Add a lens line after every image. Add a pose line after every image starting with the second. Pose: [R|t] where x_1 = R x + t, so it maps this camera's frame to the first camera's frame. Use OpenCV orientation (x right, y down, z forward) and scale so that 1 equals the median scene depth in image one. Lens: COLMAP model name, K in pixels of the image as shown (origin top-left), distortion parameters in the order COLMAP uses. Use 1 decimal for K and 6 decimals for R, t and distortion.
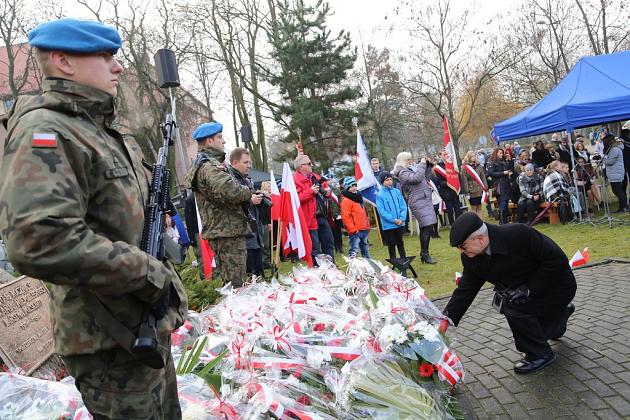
lens RADIAL K [[550.3, 0, 315.0], [0, 550.3, 210.0], [0, 0, 1]] dist [-0.008573, 0.004647]
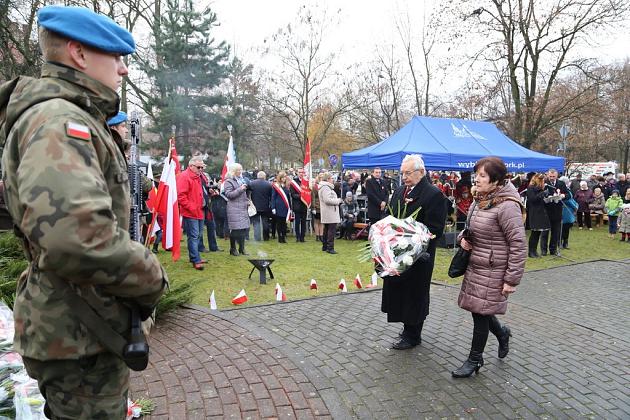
lens RADIAL K [[494.6, 0, 315.0], [0, 494.6, 210.0], [0, 0, 1]] dist [-0.043224, 0.007153]
pose [[0.914632, 0.134759, 0.381168, -0.111174], [-0.142785, 0.989727, -0.007291, -0.015630], [-0.378234, -0.047756, 0.924477, 0.015855]]
